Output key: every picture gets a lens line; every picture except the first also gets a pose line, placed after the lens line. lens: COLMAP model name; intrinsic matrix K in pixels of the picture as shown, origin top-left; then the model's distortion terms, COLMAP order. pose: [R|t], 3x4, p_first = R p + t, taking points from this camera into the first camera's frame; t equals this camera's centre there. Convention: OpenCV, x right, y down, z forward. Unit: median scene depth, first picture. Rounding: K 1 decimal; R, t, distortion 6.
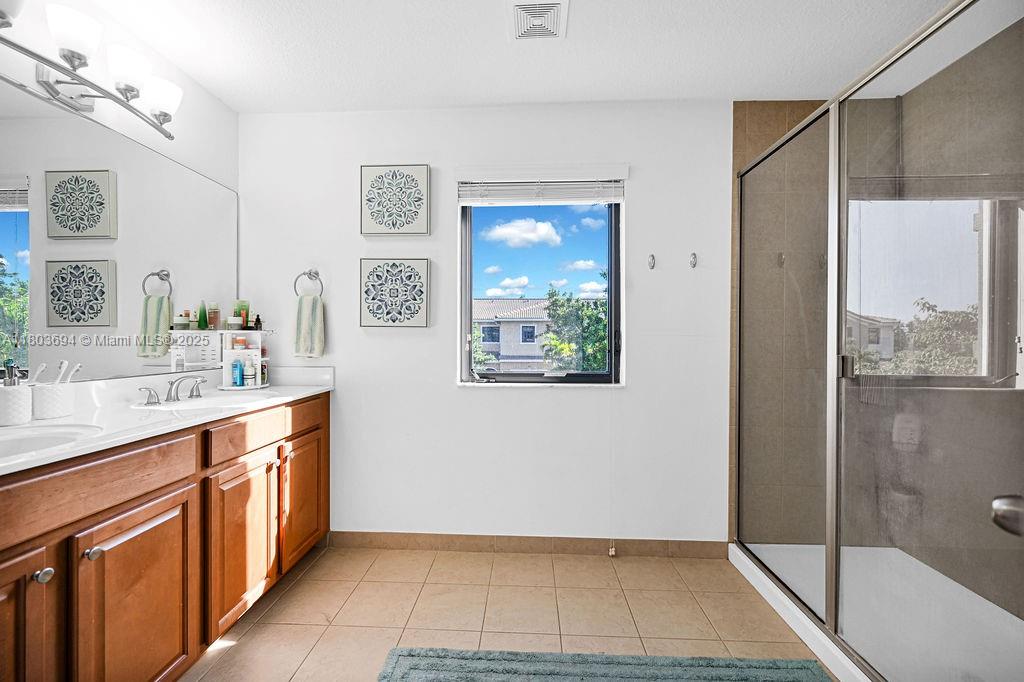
lens RADIAL K [[414.9, 0, 511.7], [0, 414.9, 339.9], [0, 0, 1]] dist [-0.001737, 0.000231]
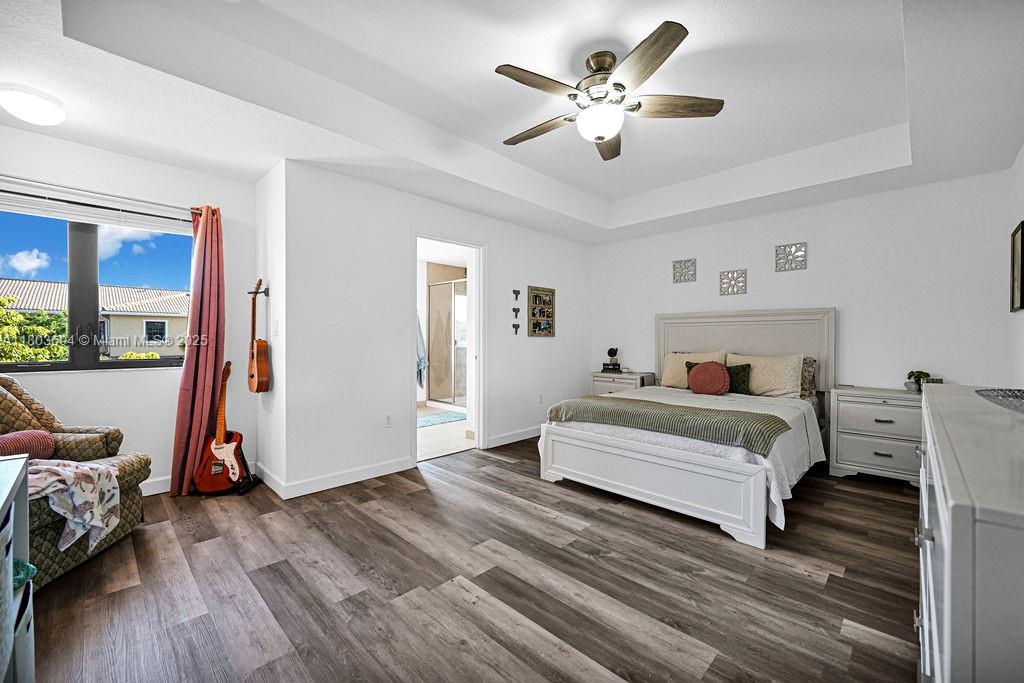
lens RADIAL K [[414.9, 0, 513.2], [0, 414.9, 340.9], [0, 0, 1]] dist [-0.001737, 0.000231]
pose [[0.668110, 0.001234, 0.744062, -1.308995], [-0.003022, 0.999995, 0.001054, 0.023574], [-0.744056, -0.002953, 0.668110, -1.517039]]
